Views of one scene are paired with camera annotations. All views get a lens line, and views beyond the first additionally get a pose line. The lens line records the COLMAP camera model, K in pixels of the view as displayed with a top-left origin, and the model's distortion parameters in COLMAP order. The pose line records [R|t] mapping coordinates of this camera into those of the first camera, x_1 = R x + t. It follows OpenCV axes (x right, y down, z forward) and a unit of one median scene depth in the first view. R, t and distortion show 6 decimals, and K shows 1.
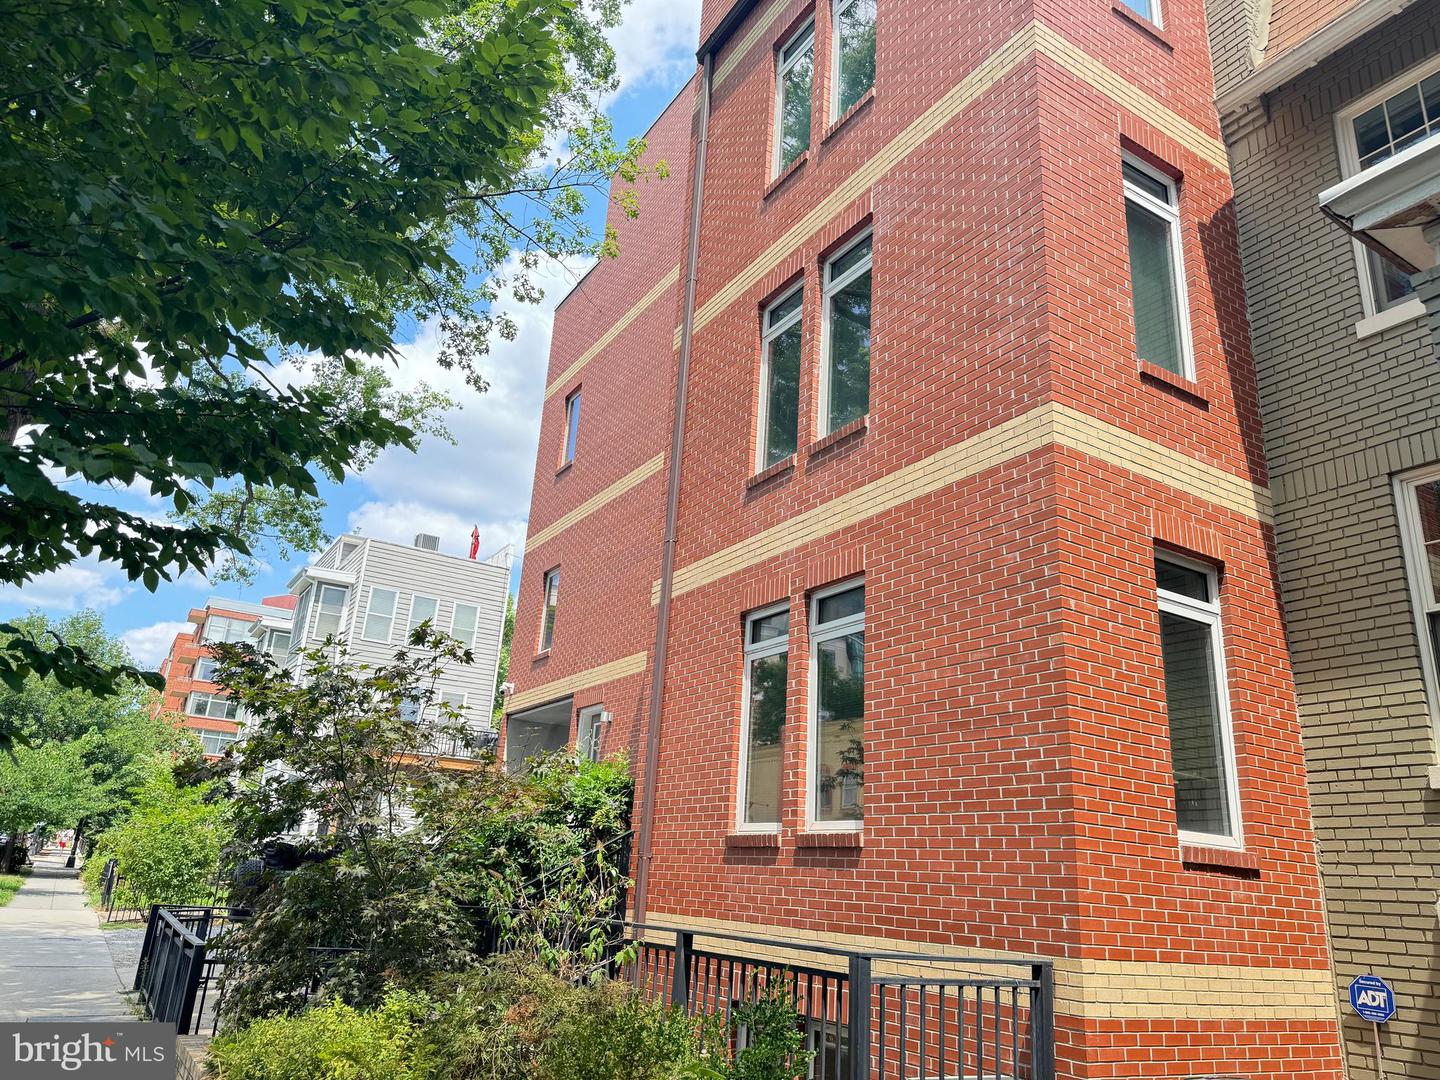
lens RADIAL K [[1009.8, 0, 720.0], [0, 1009.8, 540.0], [0, 0, 1]] dist [0.024700, -0.002399]
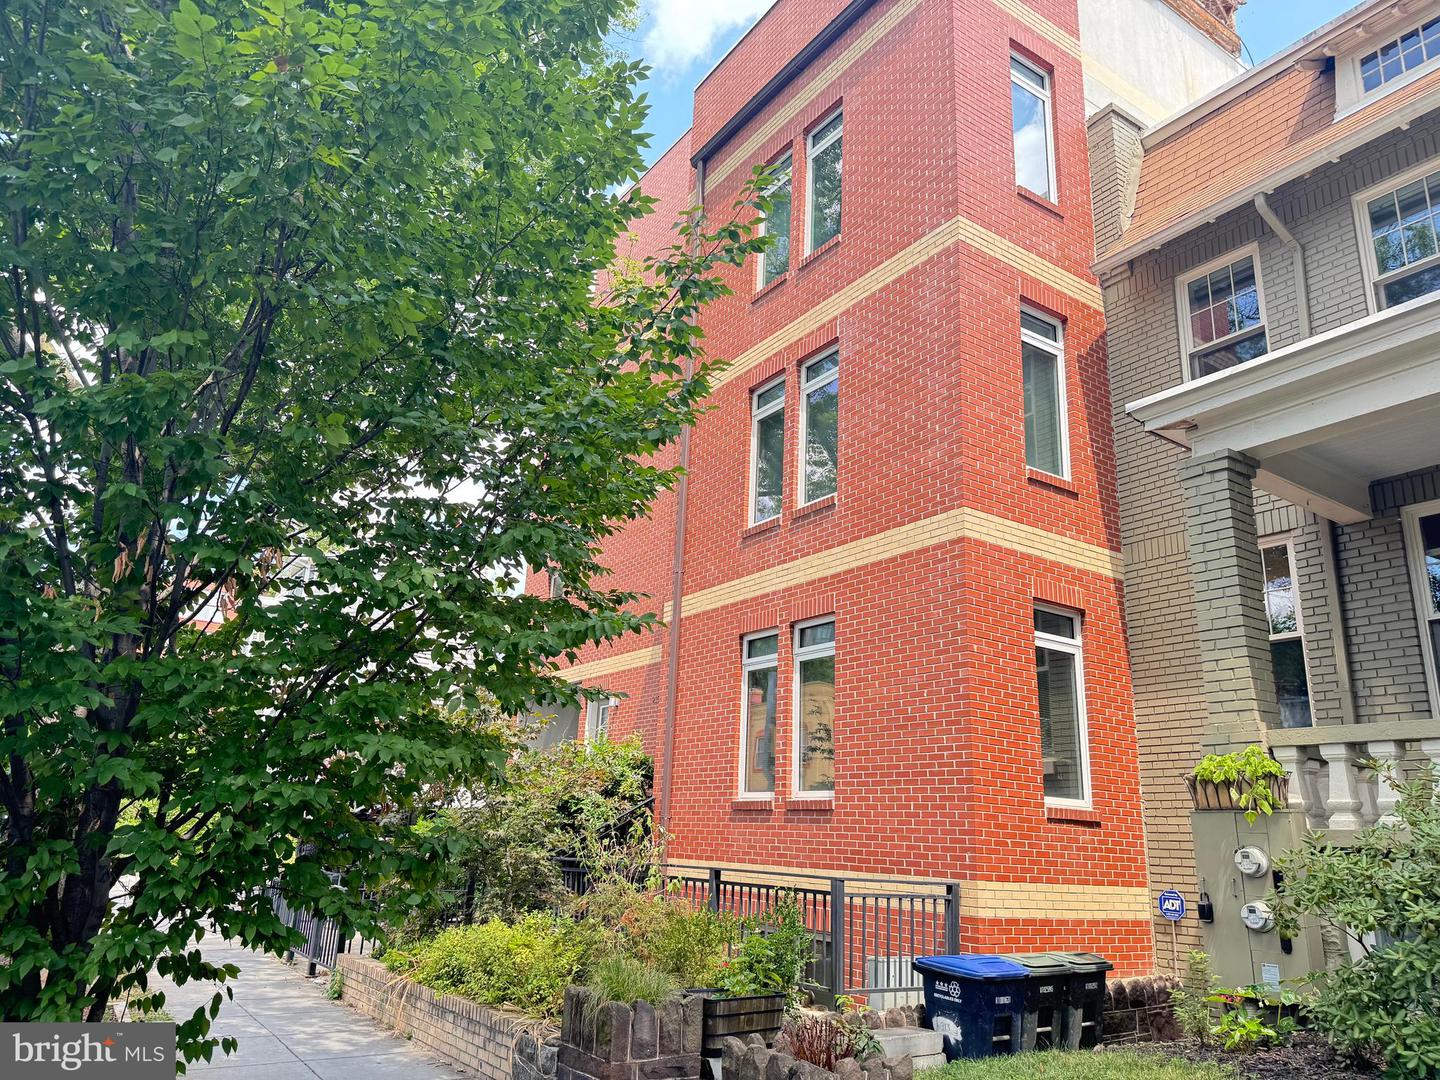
lens RADIAL K [[1008.0, 0, 713.8], [0, 1008.0, 547.9], [0, 0, 1]] dist [0.100528, -0.112988]
pose [[0.999184, -0.006394, 0.039874, -0.083842], [0.004426, 0.998776, 0.049261, -0.137872], [-0.040141, -0.049045, 0.997990, -0.408562]]
